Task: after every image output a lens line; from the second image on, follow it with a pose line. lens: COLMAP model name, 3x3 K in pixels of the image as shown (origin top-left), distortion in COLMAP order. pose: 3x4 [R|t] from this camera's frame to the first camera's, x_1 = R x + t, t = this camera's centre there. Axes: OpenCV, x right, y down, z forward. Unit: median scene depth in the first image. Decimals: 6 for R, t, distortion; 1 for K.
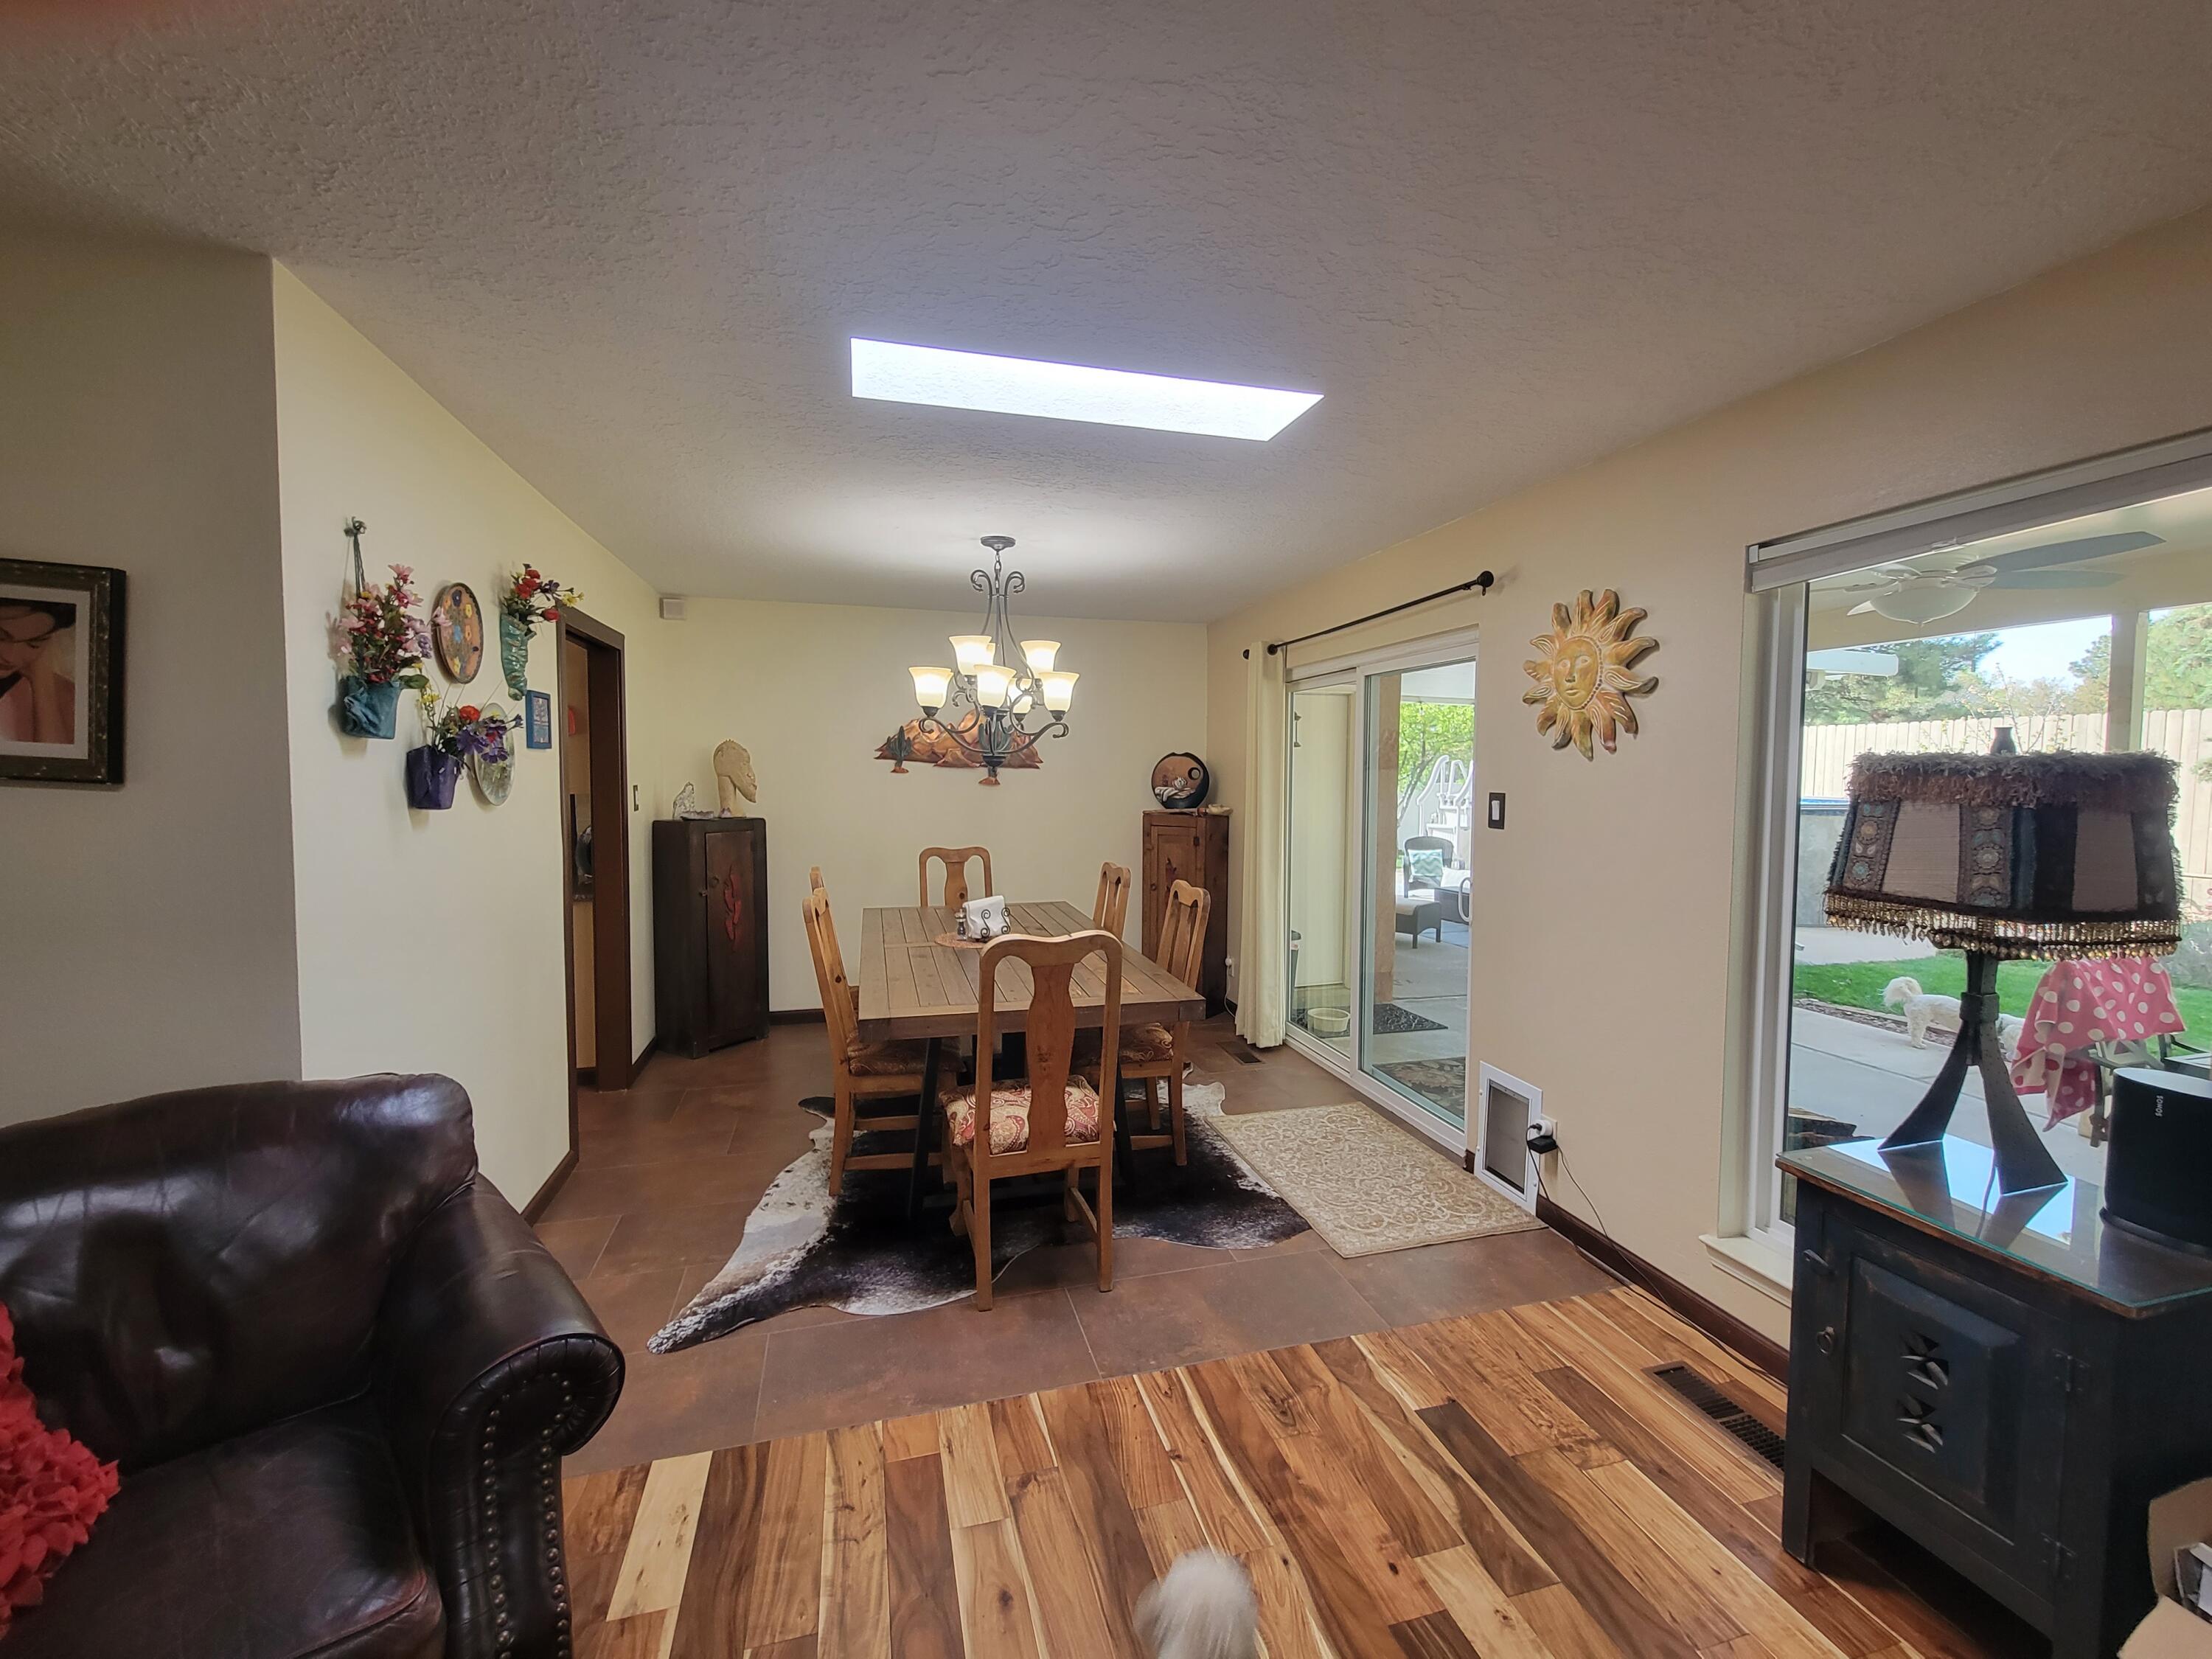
lens RADIAL K [[903.0, 0, 1099.2], [0, 903.0, 817.6], [0, 0, 1]] dist [-0.002545, -0.000459]
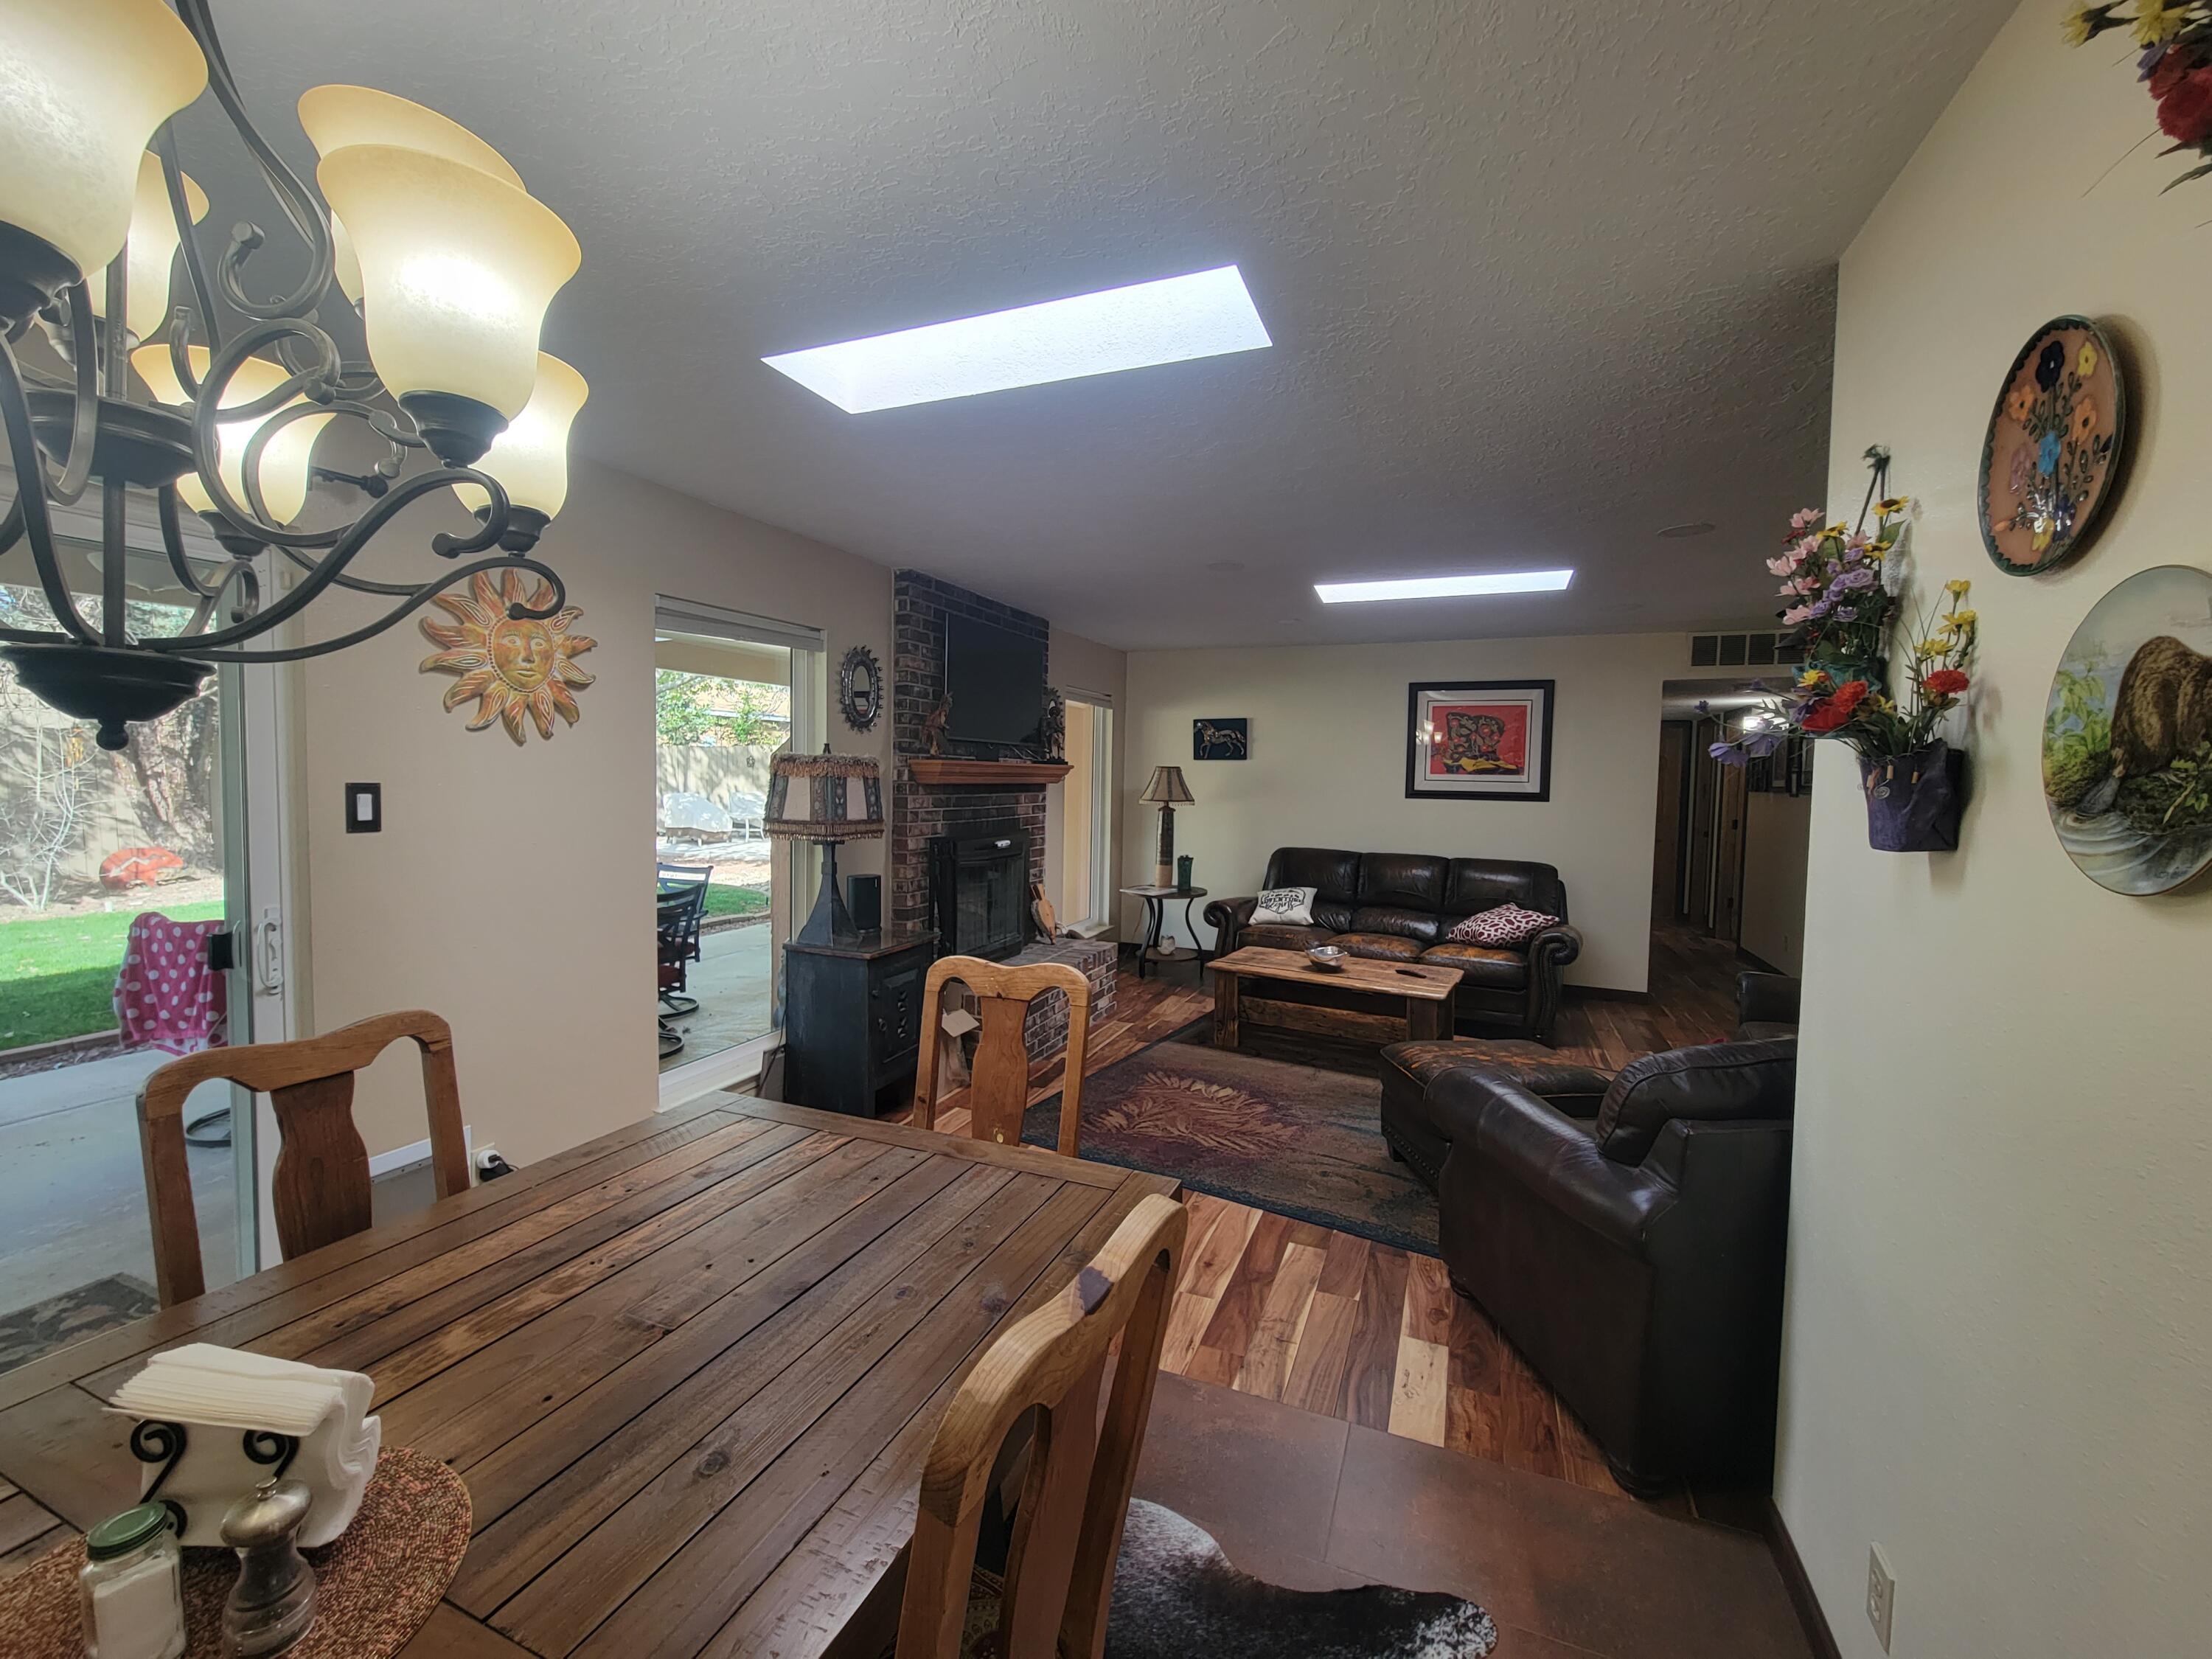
lens RADIAL K [[903.0, 0, 1102.7], [0, 903.0, 816.6], [0, 0, 1]] dist [-0.002545, -0.000459]
pose [[-0.795077, -0.051908, 0.604284, -0.511933], [0.008038, 0.995342, 0.096075, -0.071310], [-0.606456, 0.081245, -0.790956, 1.323104]]
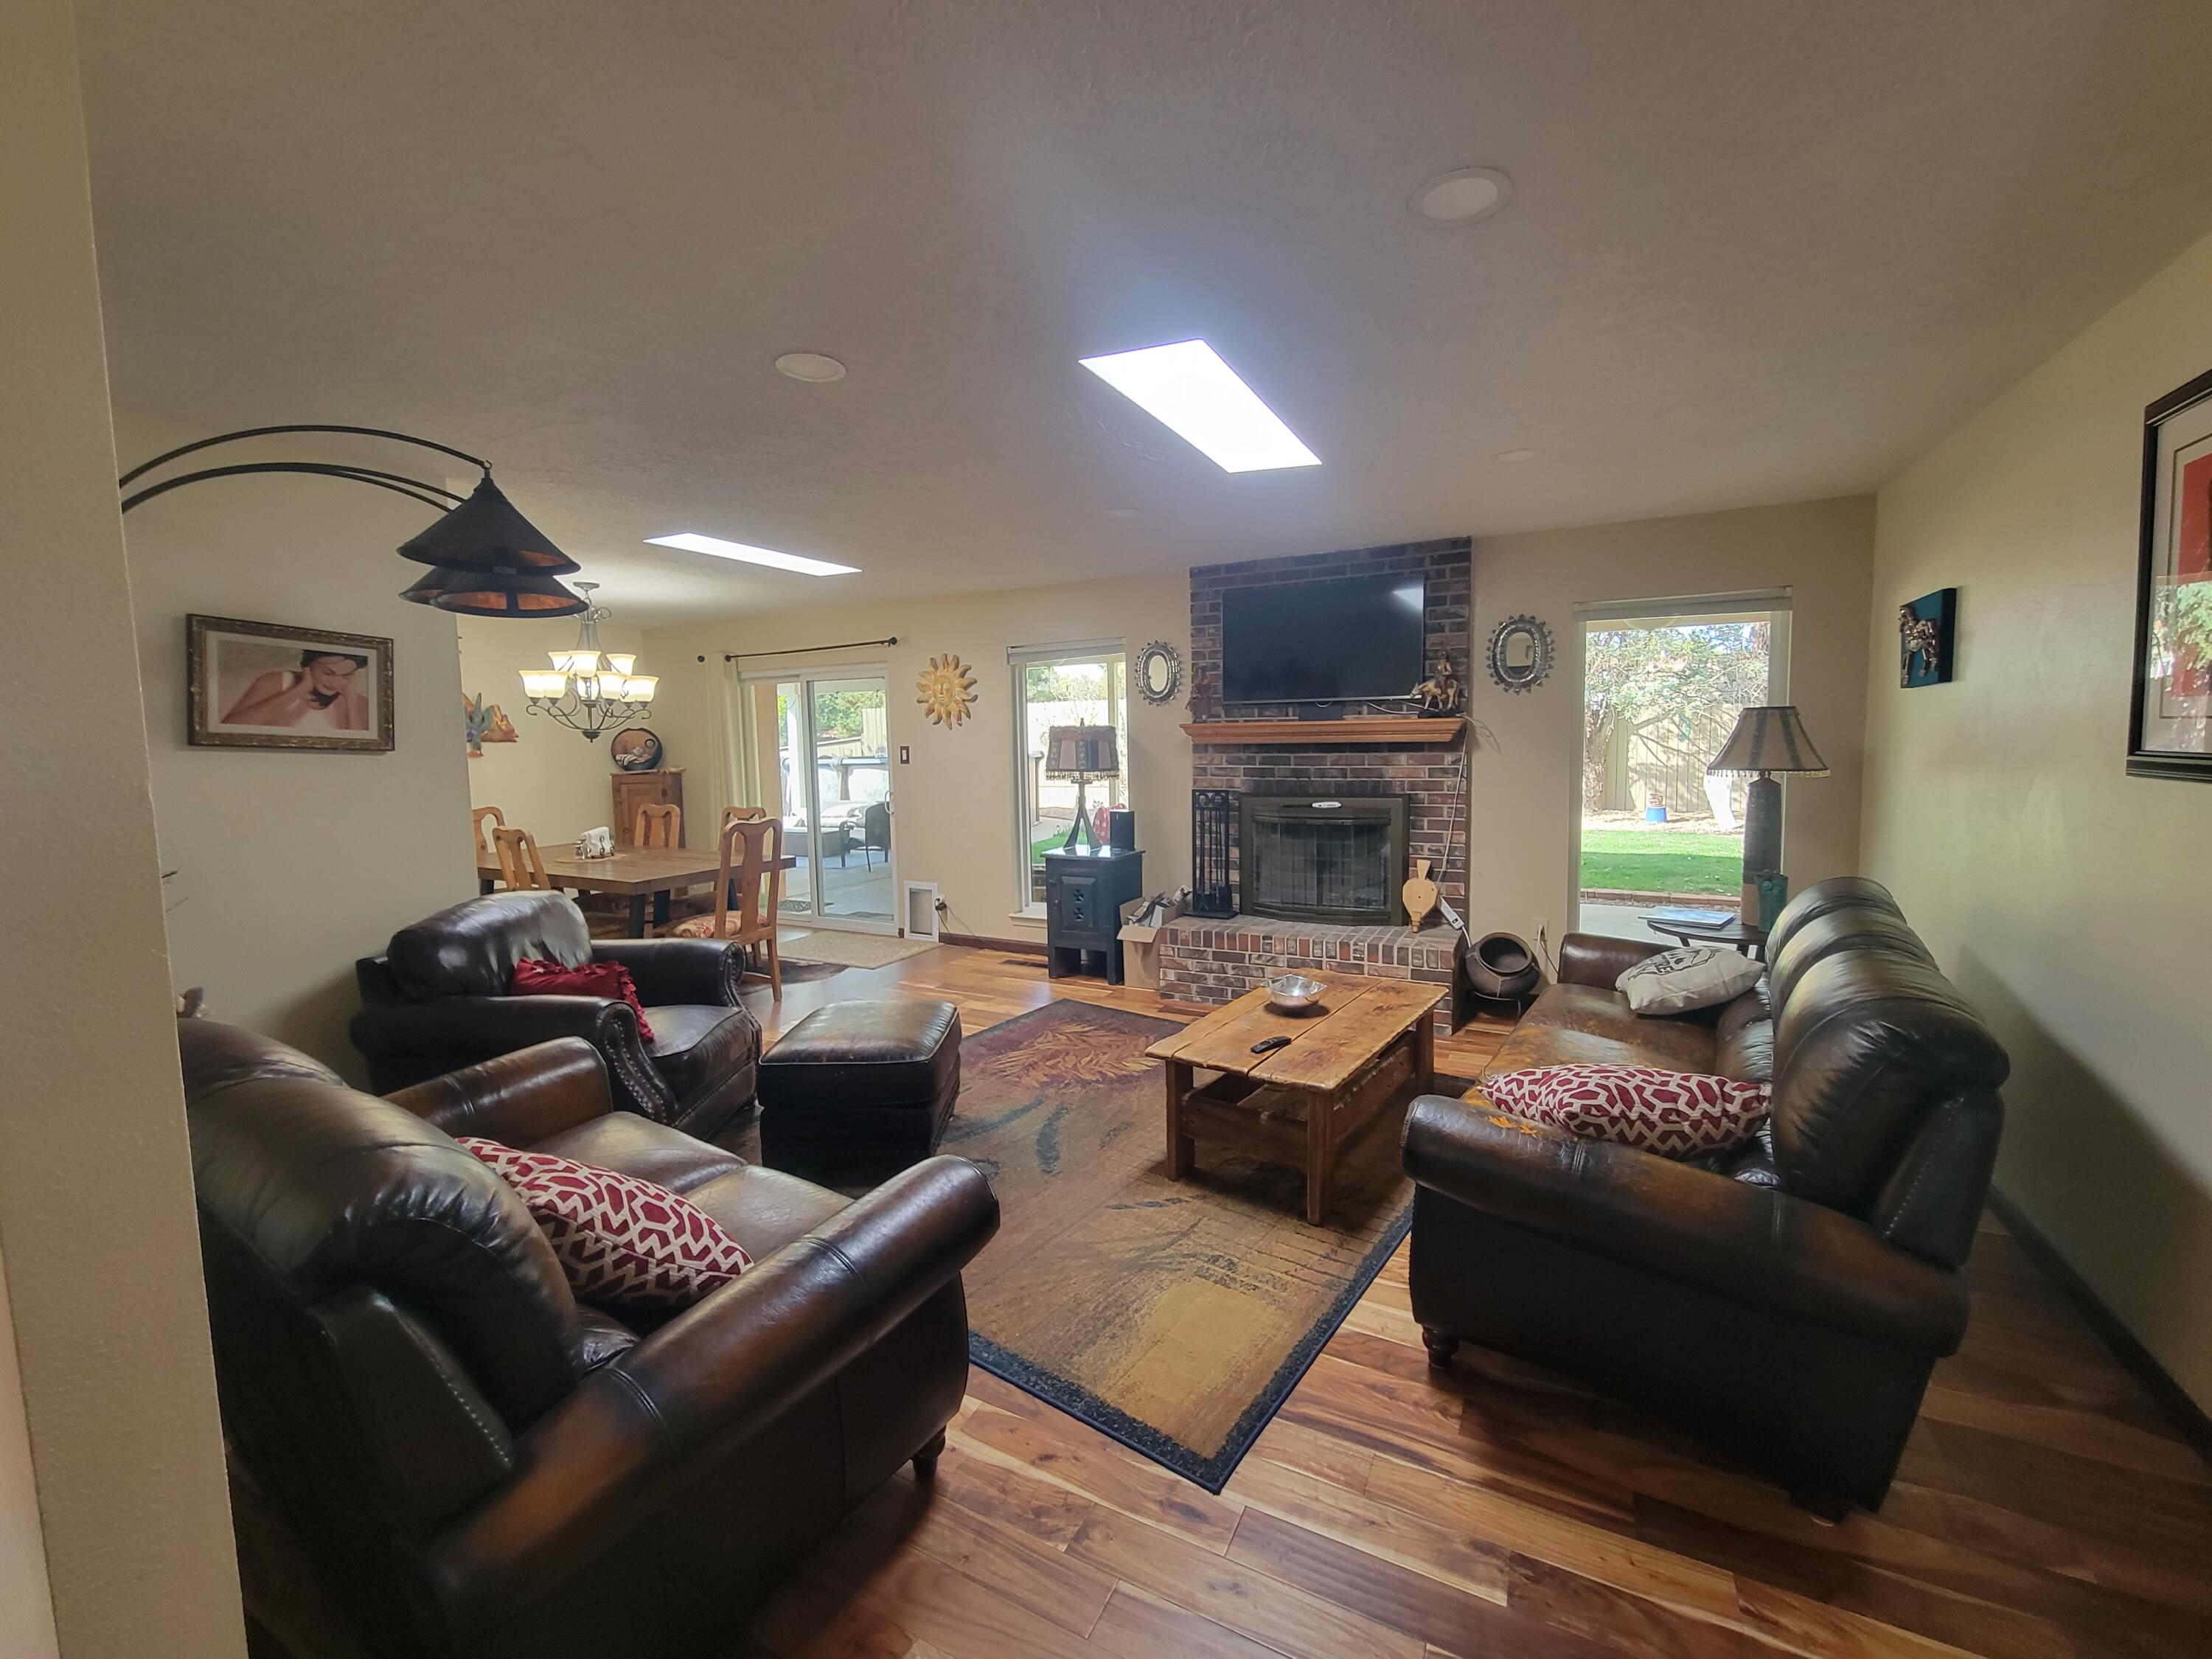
lens RADIAL K [[903.0, 0, 1102.6], [0, 903.0, 813.8], [0, 0, 1]] dist [-0.002545, -0.000459]
pose [[0.678335, -0.080728, 0.730304, -0.820074], [0.061104, 0.996701, 0.053420, 0.046981], [-0.732207, 0.008388, 0.681030, -0.773127]]
